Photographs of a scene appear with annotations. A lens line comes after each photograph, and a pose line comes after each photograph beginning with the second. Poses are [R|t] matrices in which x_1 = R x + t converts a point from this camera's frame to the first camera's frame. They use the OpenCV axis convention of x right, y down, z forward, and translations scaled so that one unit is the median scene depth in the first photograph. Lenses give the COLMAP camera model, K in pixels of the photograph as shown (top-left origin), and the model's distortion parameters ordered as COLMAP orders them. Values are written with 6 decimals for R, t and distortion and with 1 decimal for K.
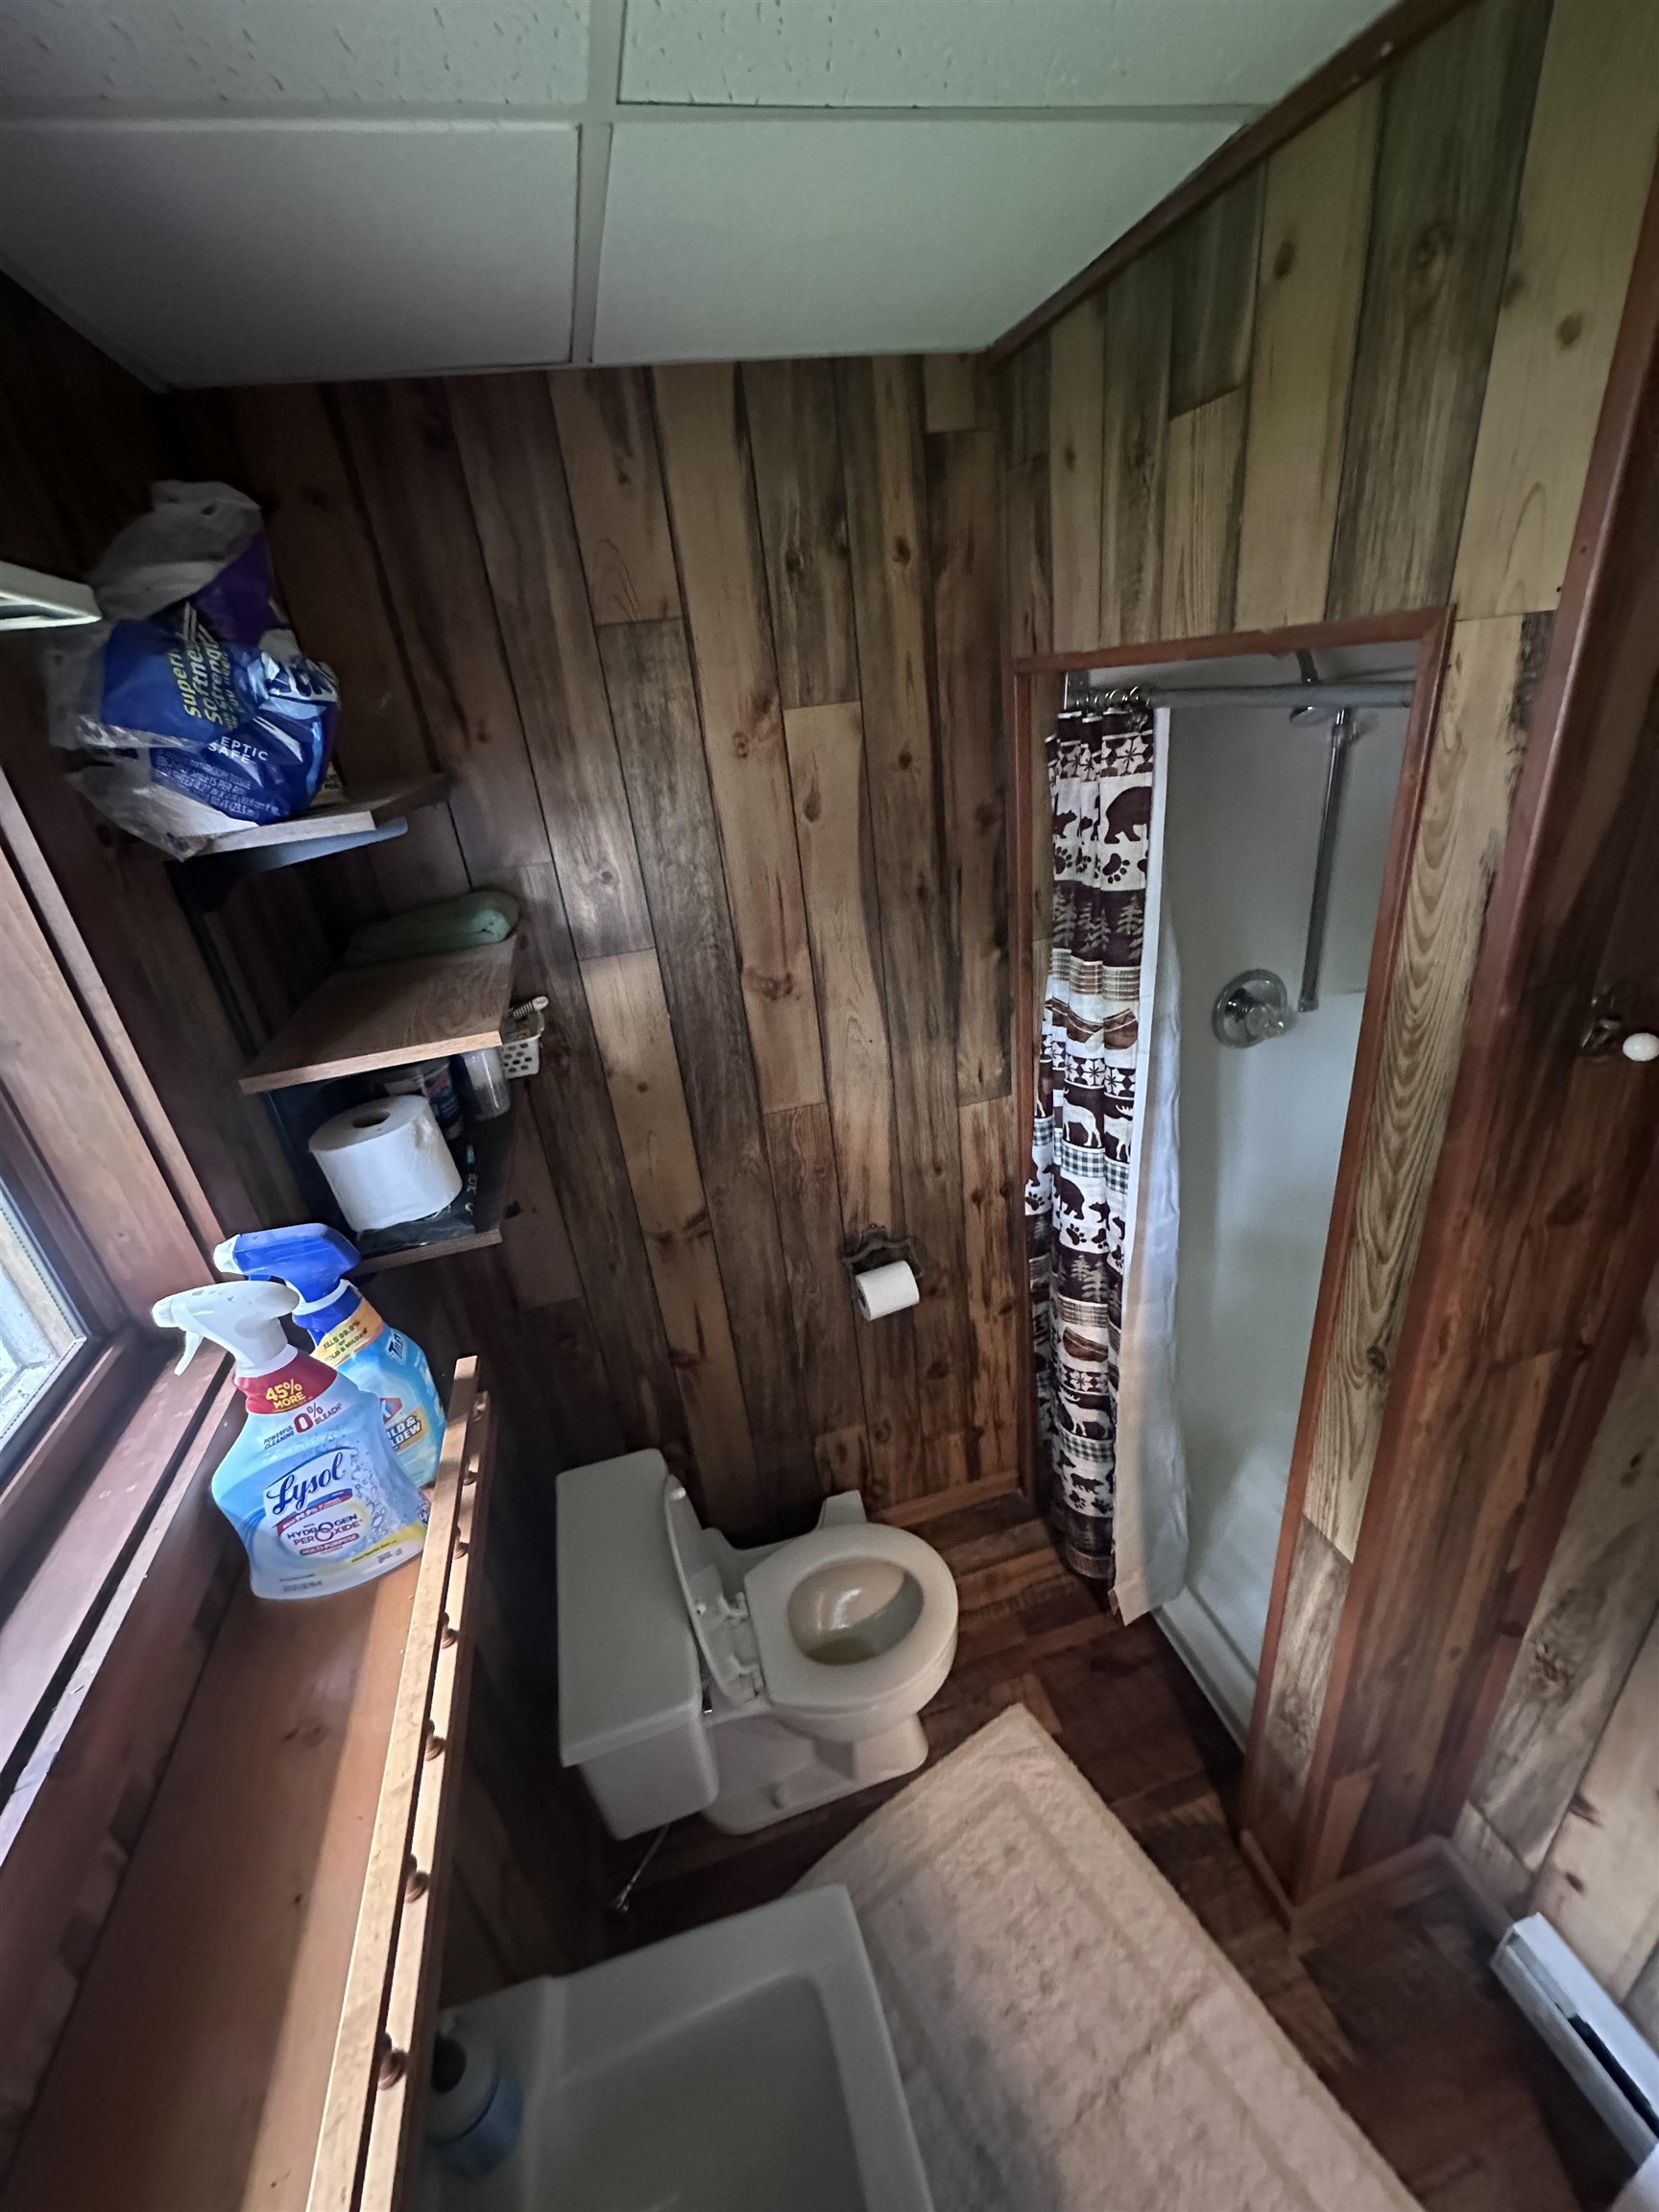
lens RADIAL K [[881.7, 0, 829.5], [0, 881.7, 1106.0], [0, 0, 1]] dist [-0.004822, 0.001085]
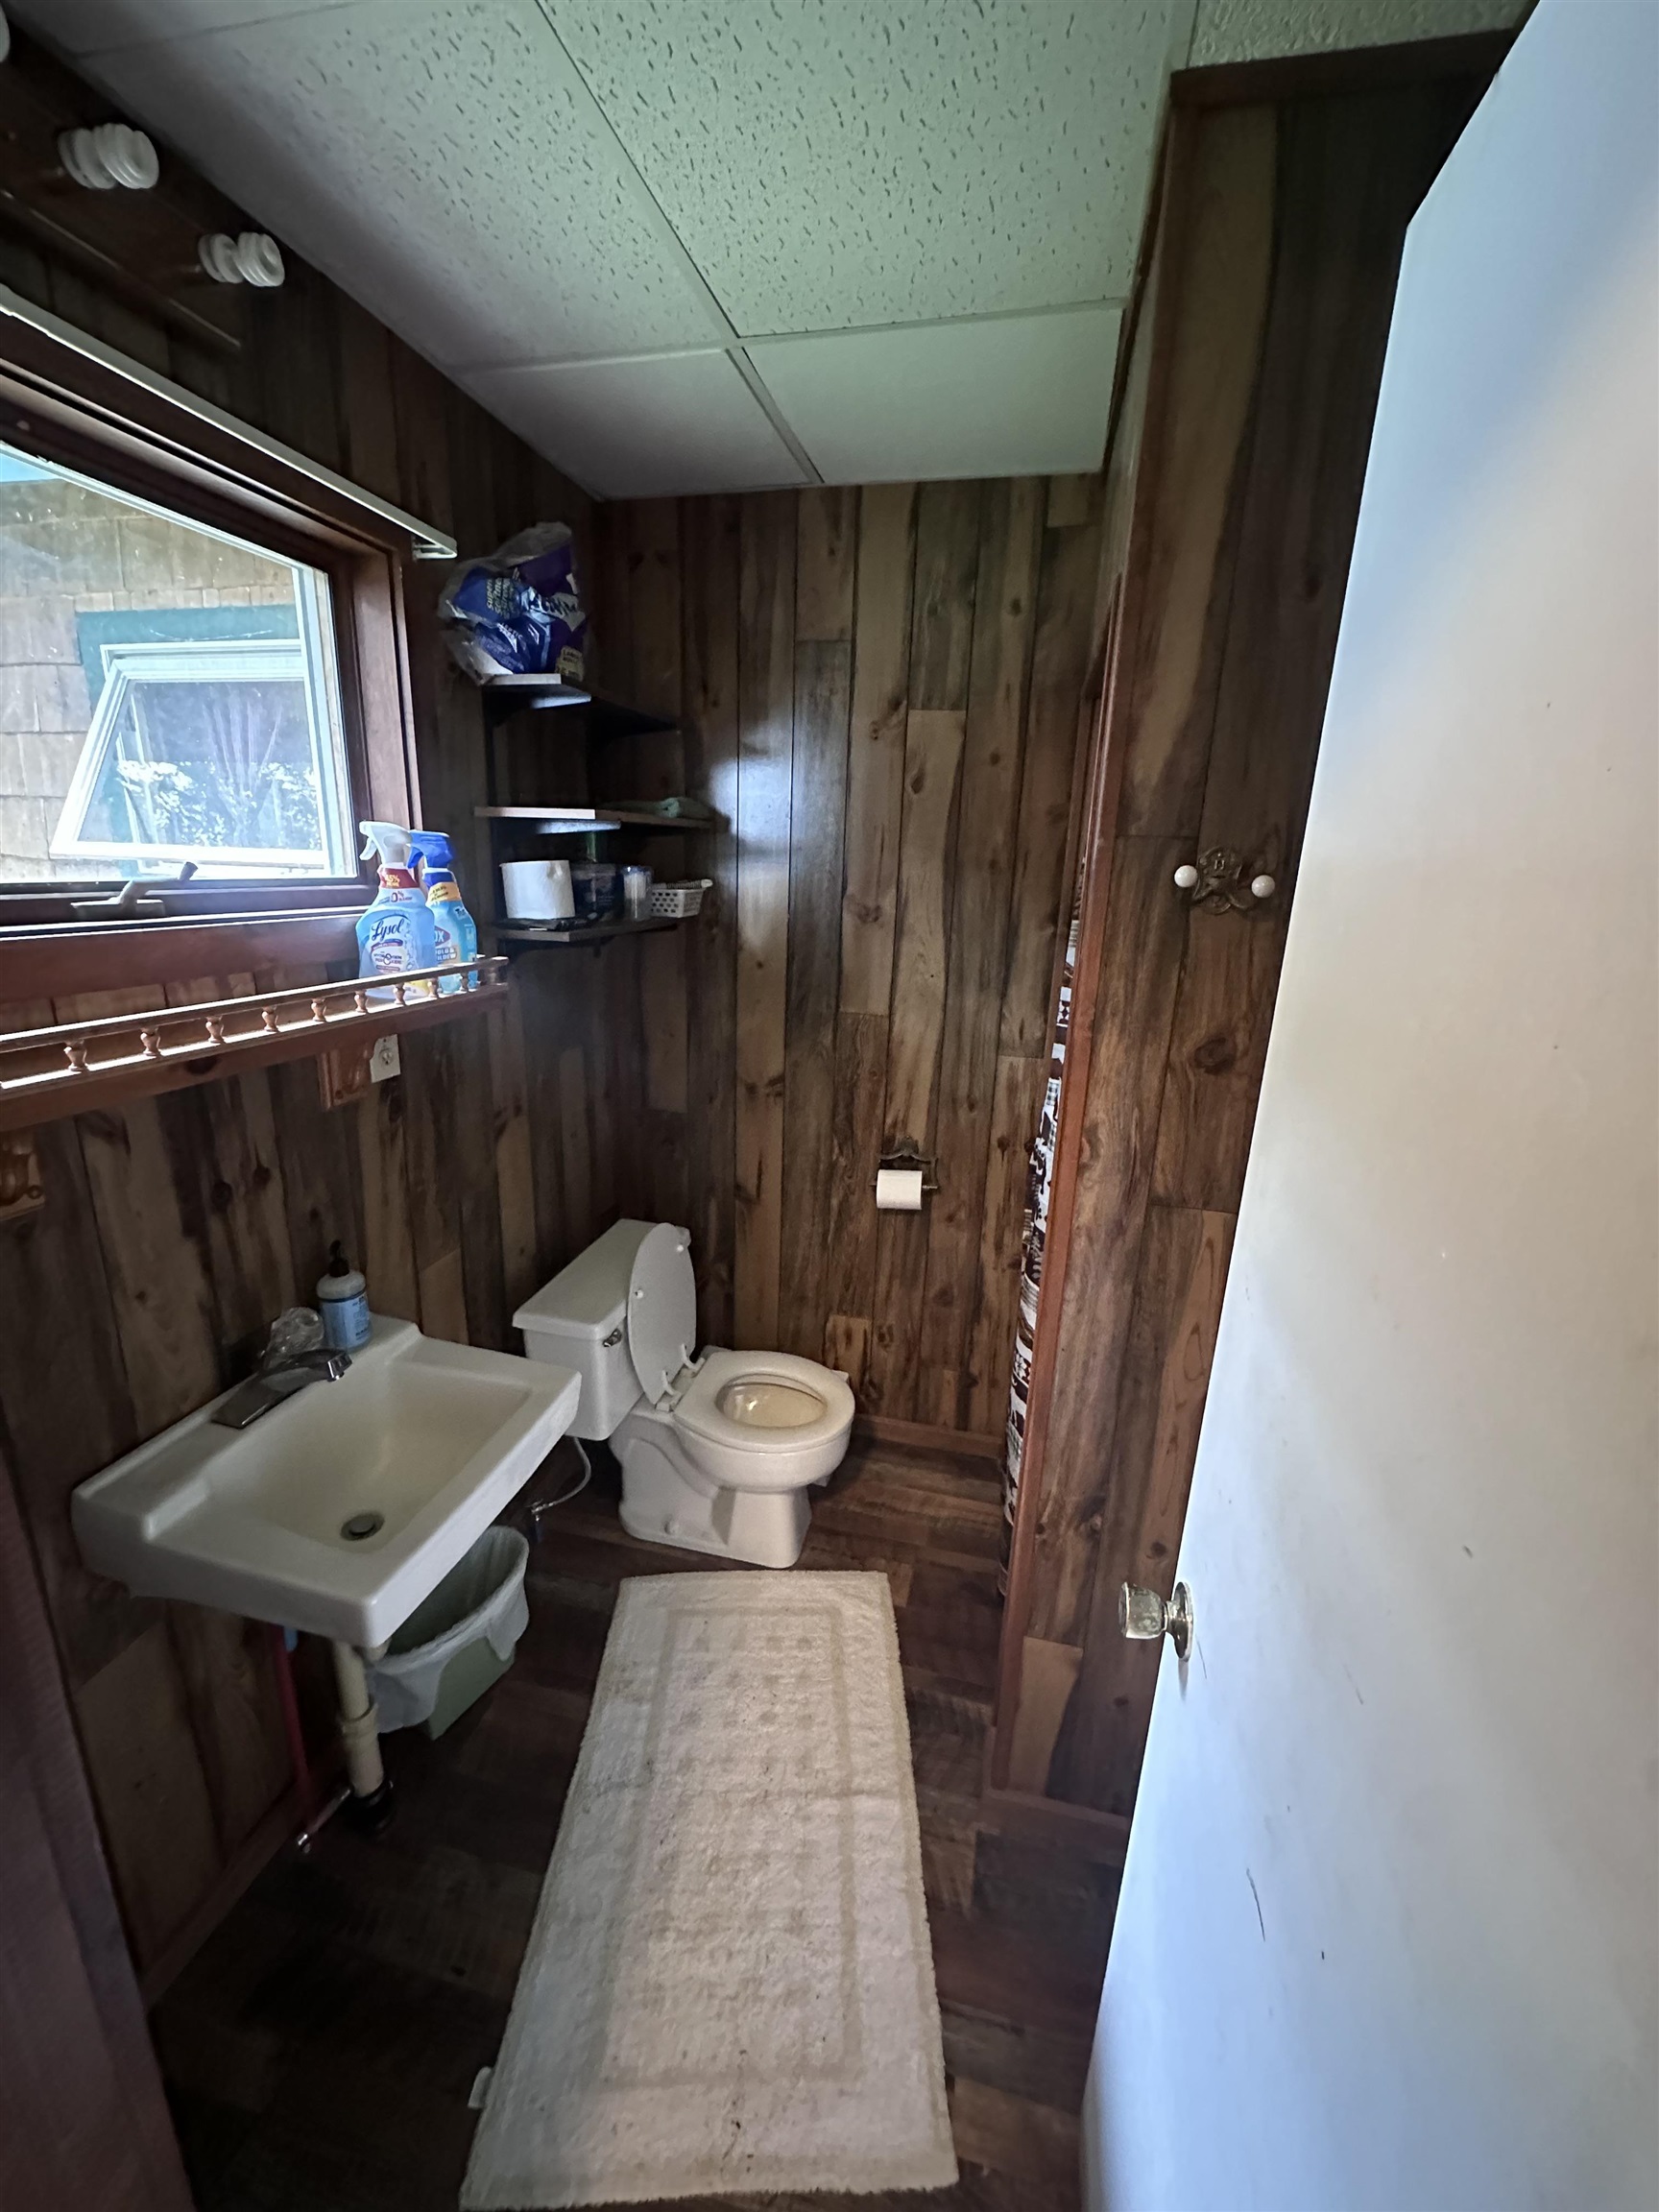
lens RADIAL K [[881.7, 0, 829.5], [0, 881.7, 1106.0], [0, 0, 1]] dist [-0.004822, 0.001085]
pose [[0.867062, 0.265250, -0.421718, 0.561206], [-0.323823, 0.943340, -0.072450, 0.270524], [0.378606, 0.199380, 0.903828, -0.178019]]
